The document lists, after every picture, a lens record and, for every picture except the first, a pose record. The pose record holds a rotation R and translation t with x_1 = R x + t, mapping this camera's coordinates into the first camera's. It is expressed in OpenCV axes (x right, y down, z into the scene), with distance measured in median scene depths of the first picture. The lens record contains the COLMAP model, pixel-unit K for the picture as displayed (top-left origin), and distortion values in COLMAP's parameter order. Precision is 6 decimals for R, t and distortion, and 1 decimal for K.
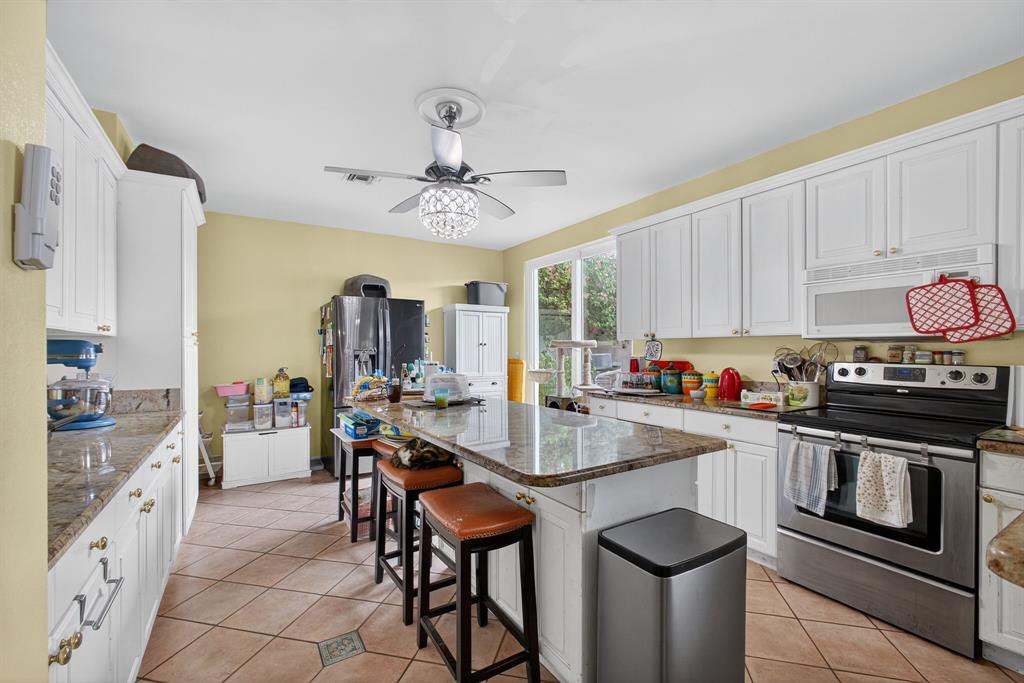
lens RADIAL K [[441.7, 0, 501.7], [0, 441.7, 345.6], [0, 0, 1]] dist [-0.000836, 0.000062]
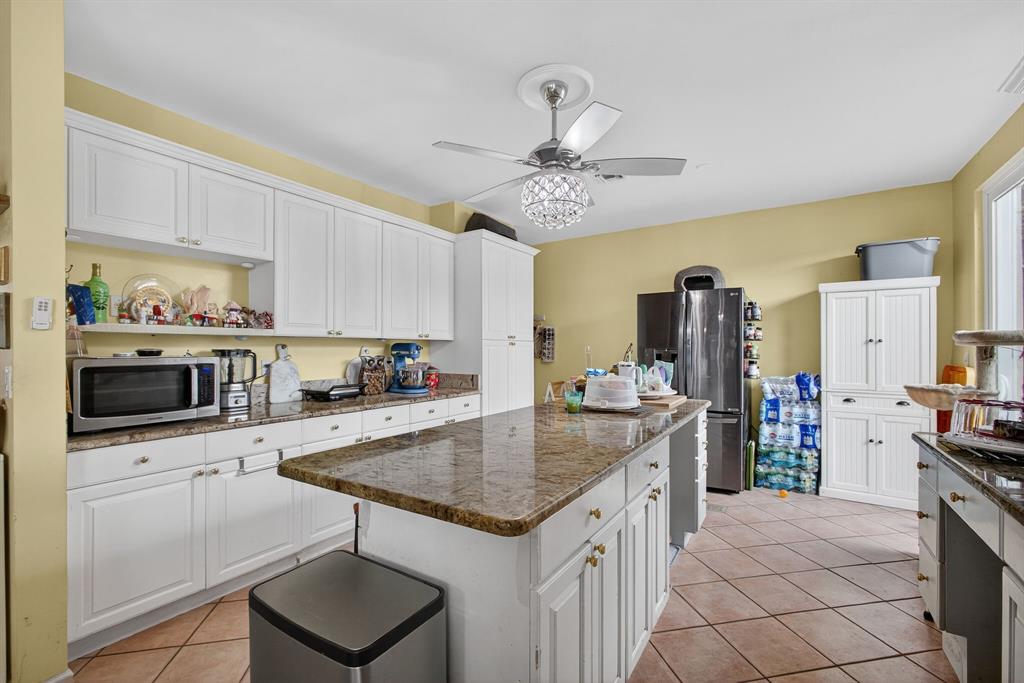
lens RADIAL K [[441.7, 0, 501.7], [0, 441.7, 345.6], [0, 0, 1]] dist [-0.000836, 0.000062]
pose [[0.414511, -0.001115, -0.910044, 0.355694], [0.008477, 0.999961, 0.002636, -0.001719], [0.910005, -0.008807, 0.414504, 0.259560]]
